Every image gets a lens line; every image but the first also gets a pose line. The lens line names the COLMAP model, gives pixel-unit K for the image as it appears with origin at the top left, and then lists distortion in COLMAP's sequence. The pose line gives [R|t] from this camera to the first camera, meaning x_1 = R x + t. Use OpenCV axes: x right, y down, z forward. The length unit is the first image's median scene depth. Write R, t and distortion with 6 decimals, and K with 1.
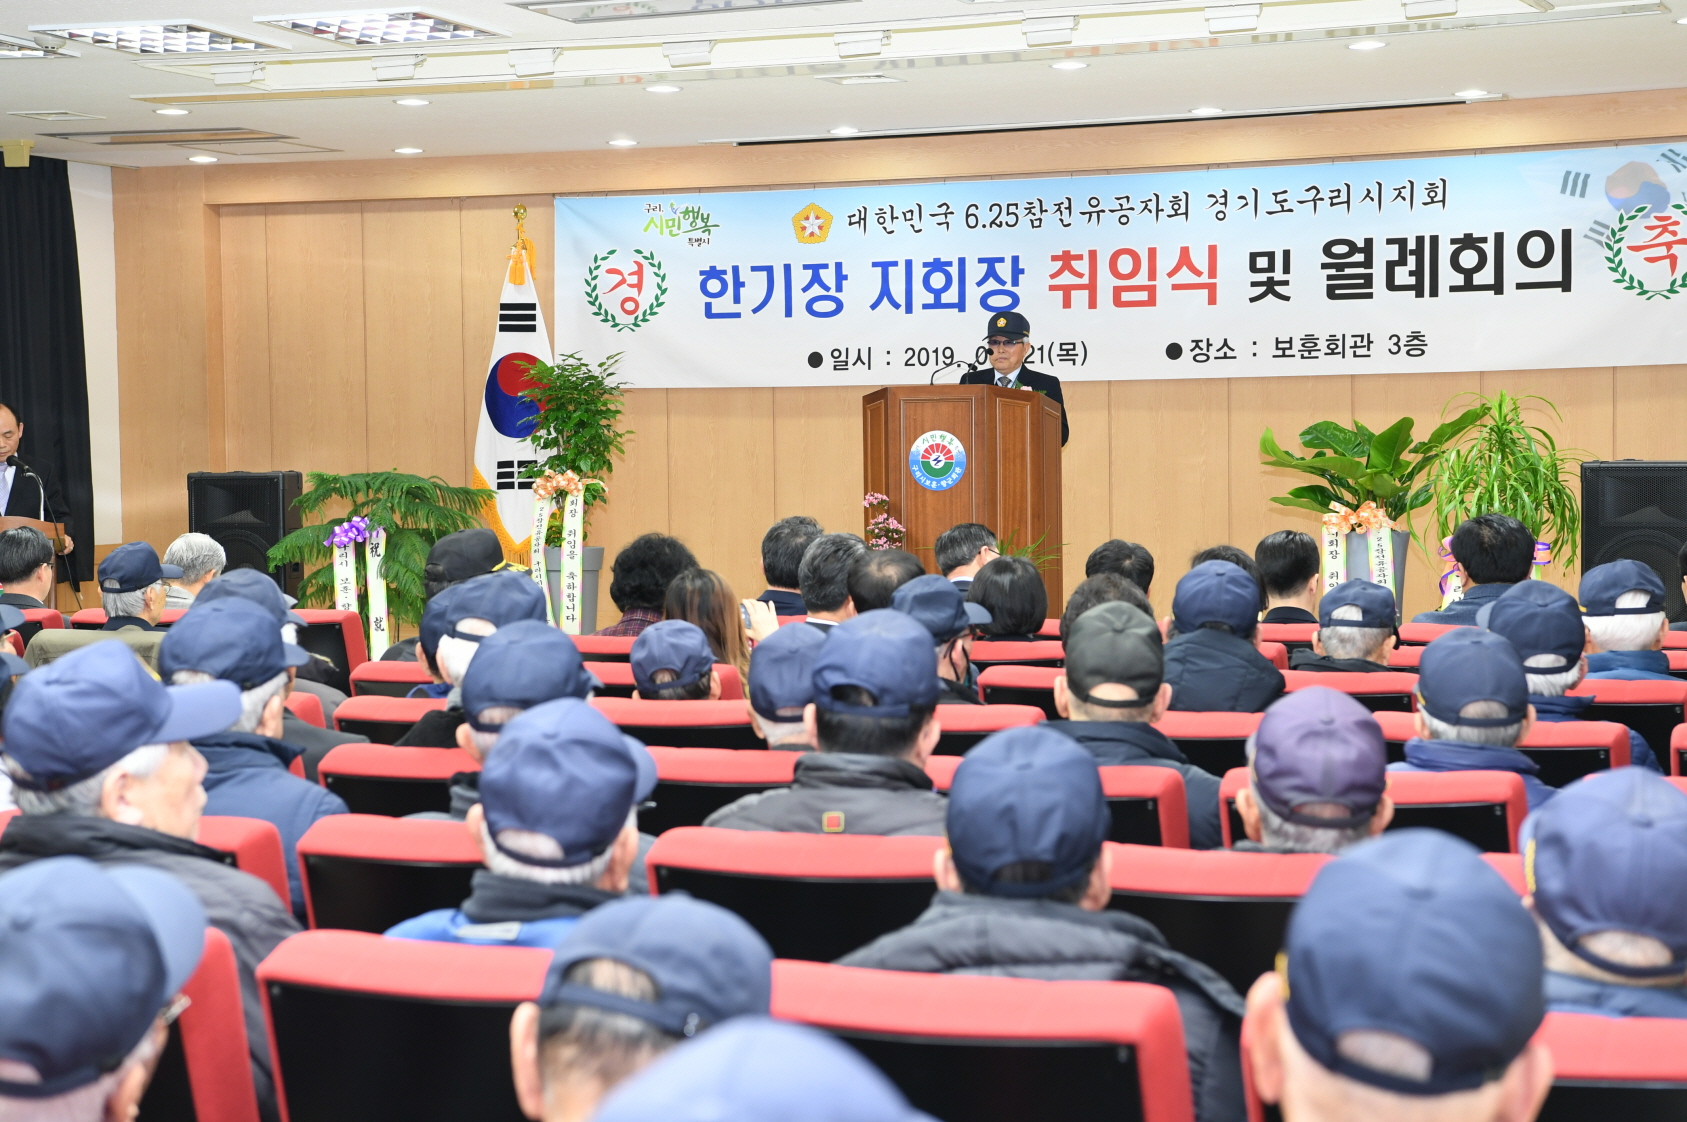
lens RADIAL K [[3189.7, 0, 843.4], [0, 3189.7, 552.0], [0, 0, 1]] dist [0.305440, 0.000000]
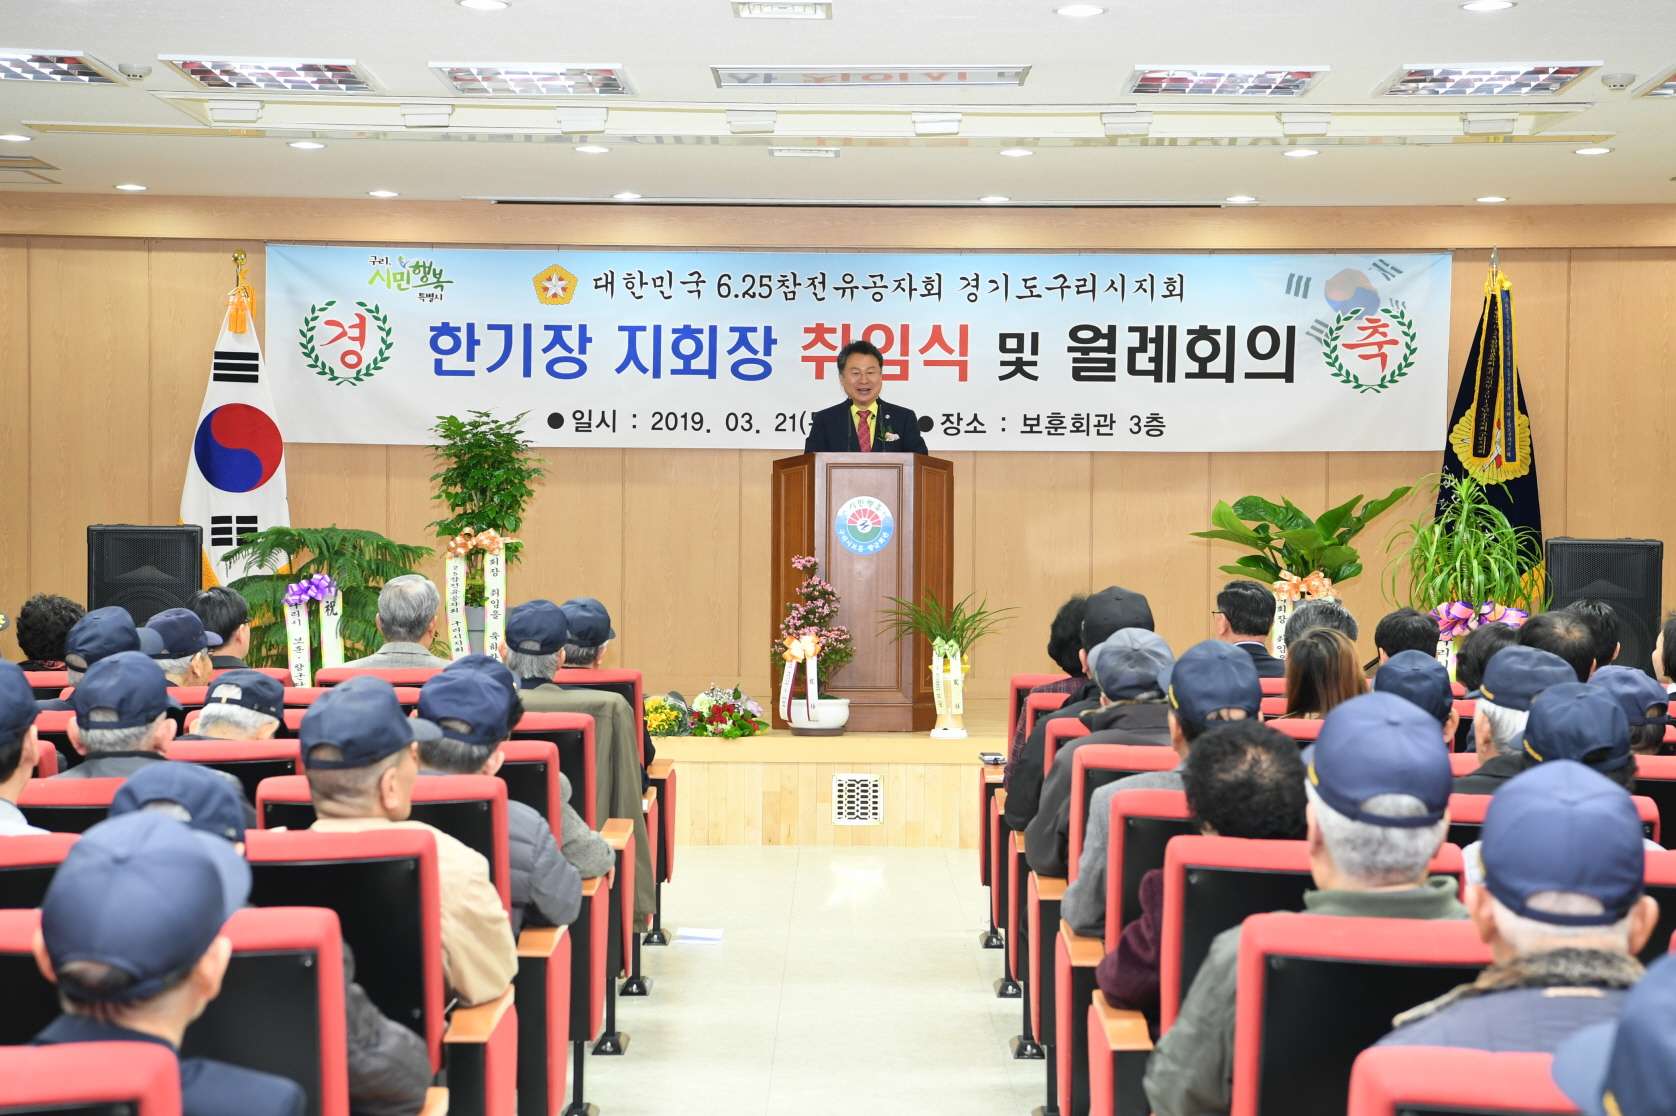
lens RADIAL K [[3168.9, 0, 842.8], [0, 3168.9, 556.7], [0, 0, 1]] dist [0.305440, 0.000000]
pose [[0.931324, 0.013280, 0.363950, -0.306010], [-0.006675, 0.999790, -0.019399, 0.001284], [-0.364131, 0.015638, 0.931217, 0.042640]]
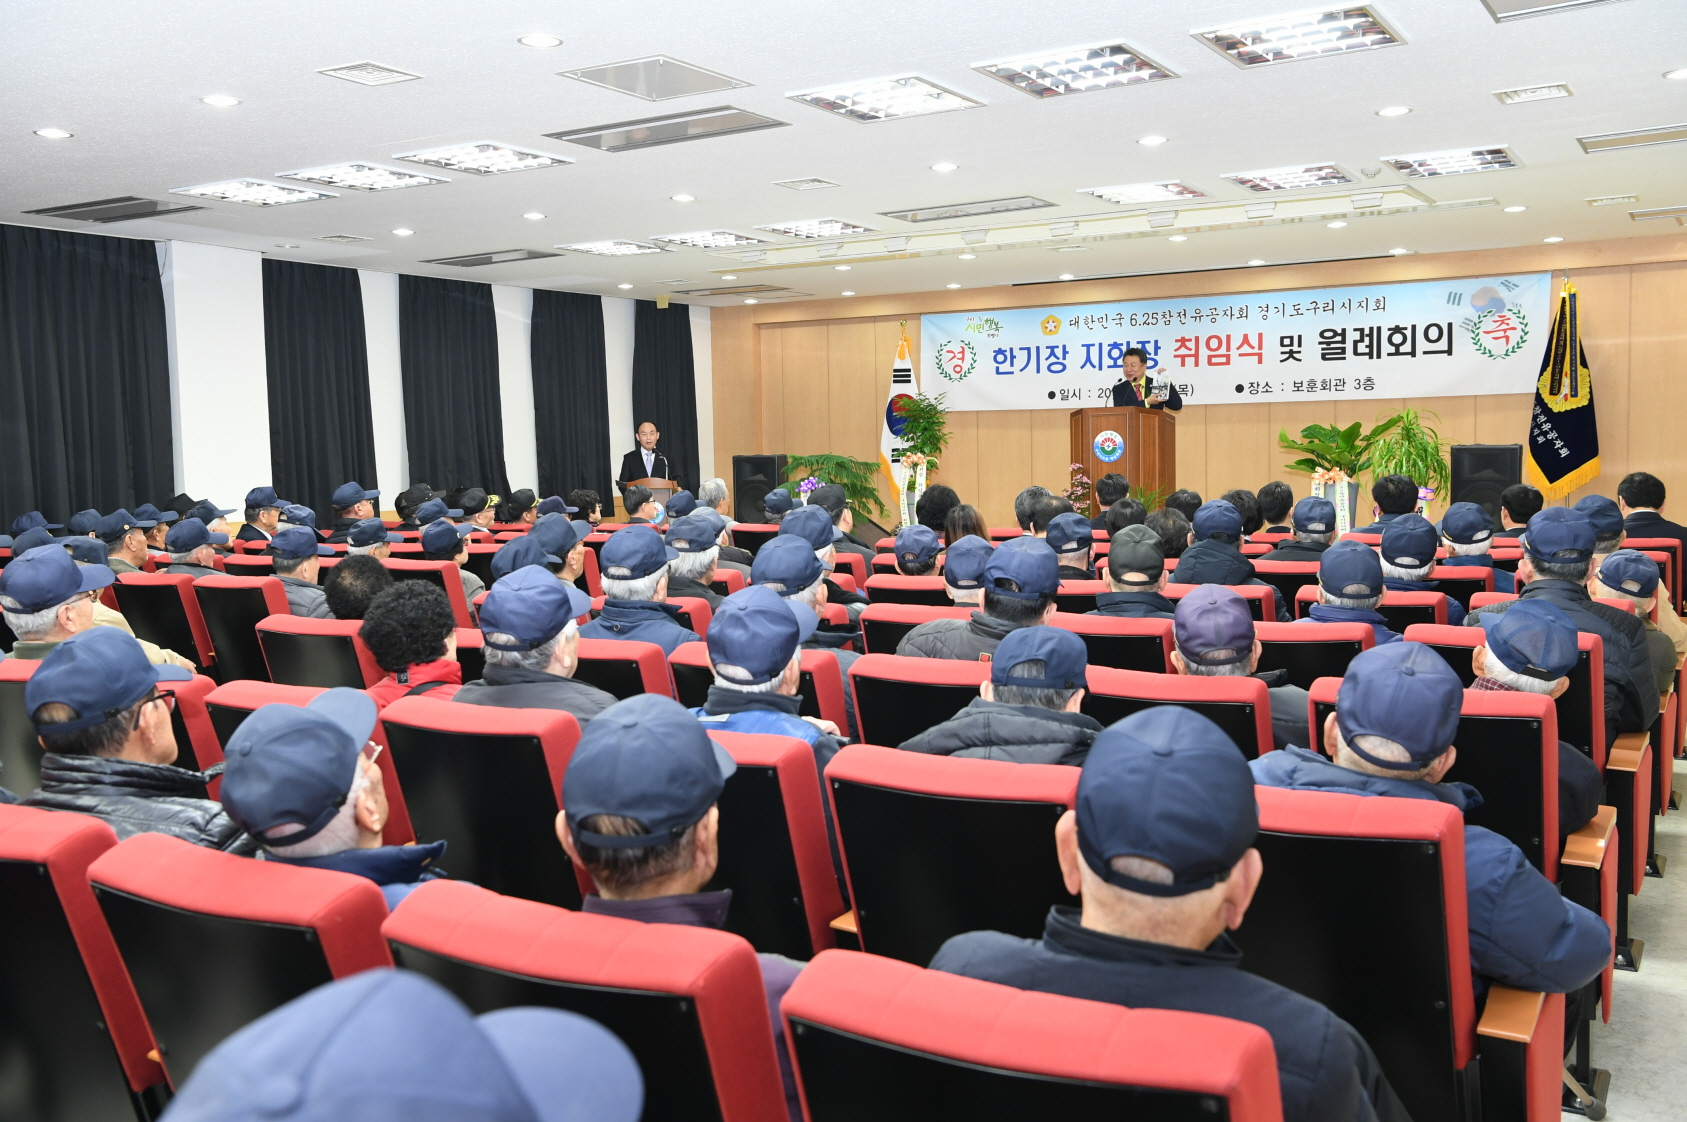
lens RADIAL K [[1556.4, 0, 849.6], [0, 1556.4, 551.4], [0, 0, 1]] dist [0.007361, 0.000000]
pose [[0.987351, 0.004079, -0.158495, 0.021425], [0.001873, 0.999299, 0.037384, -0.000773], [0.158536, -0.037208, 0.986652, 0.043704]]
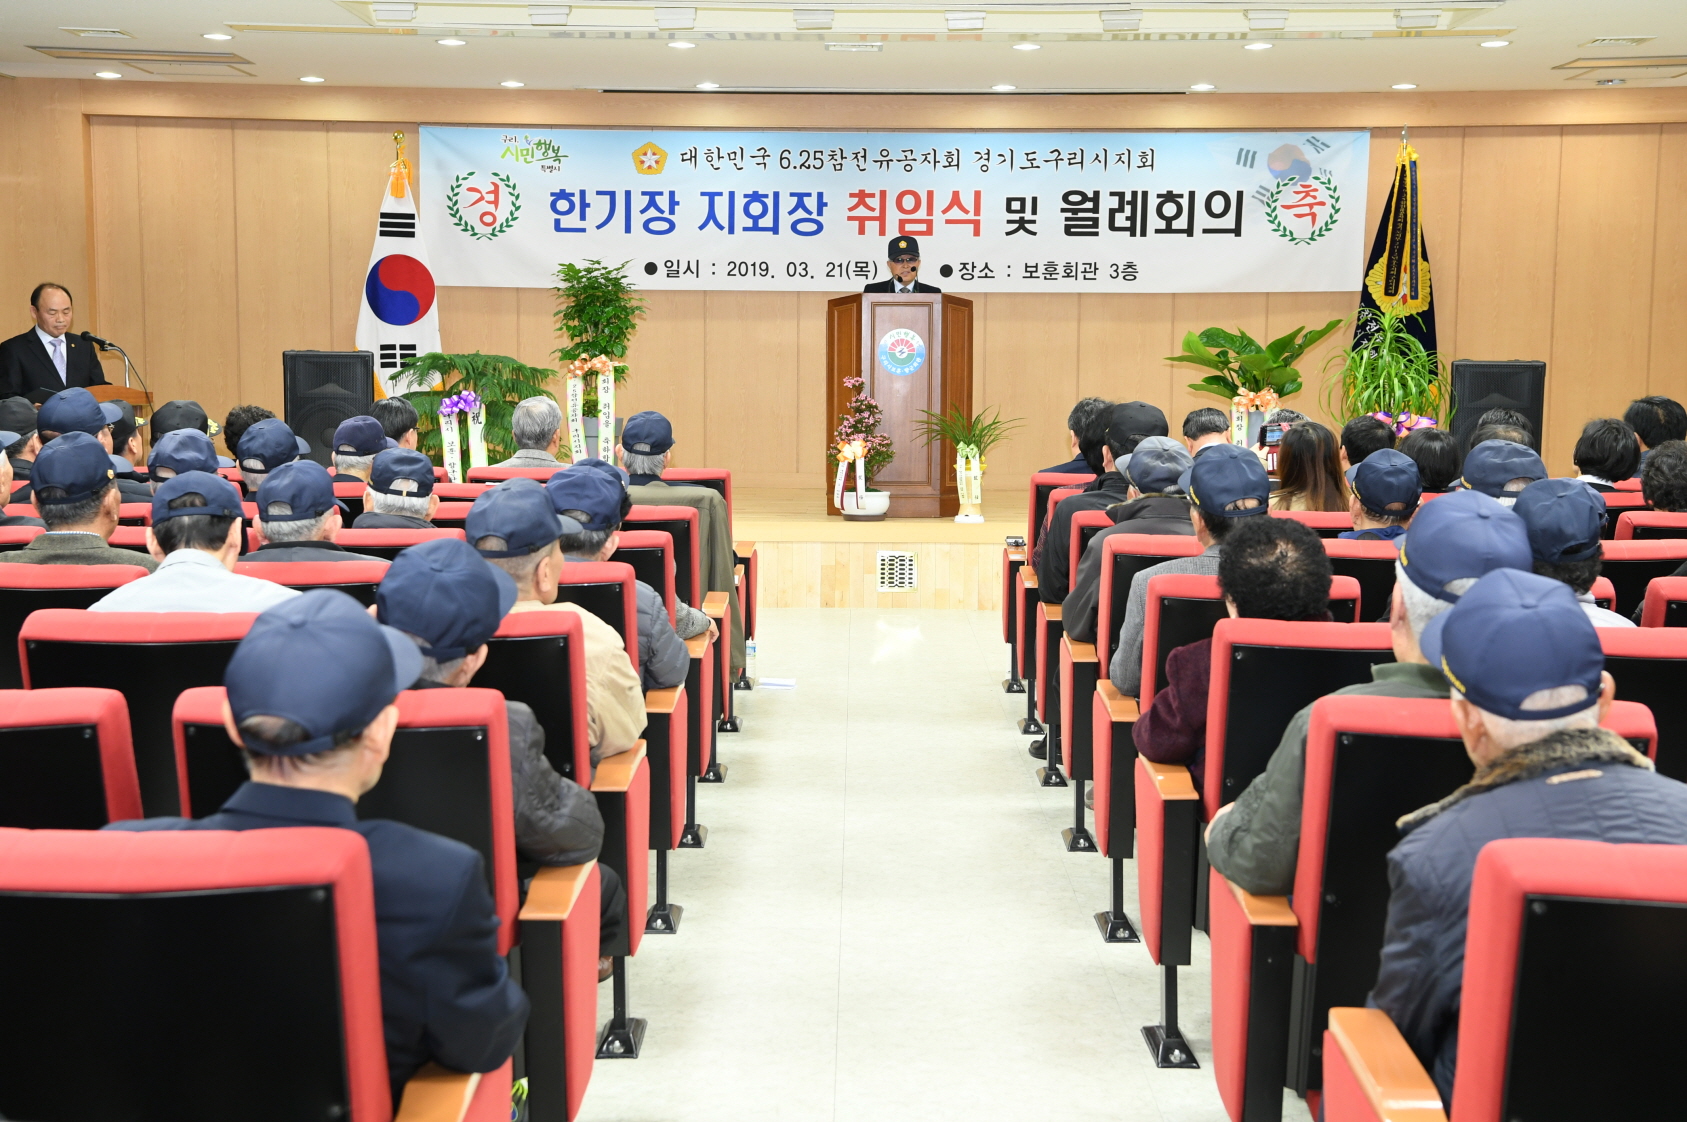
lens RADIAL K [[2413.1, 0, 842.7], [0, 2413.1, 555.3], [0, 0, 1]] dist [0.180833, 0.000000]
pose [[0.933673, -0.013122, 0.357887, -0.298871], [-0.006444, 0.998551, 0.053422, 0.001059], [-0.358070, -0.052185, 0.932235, 0.085944]]
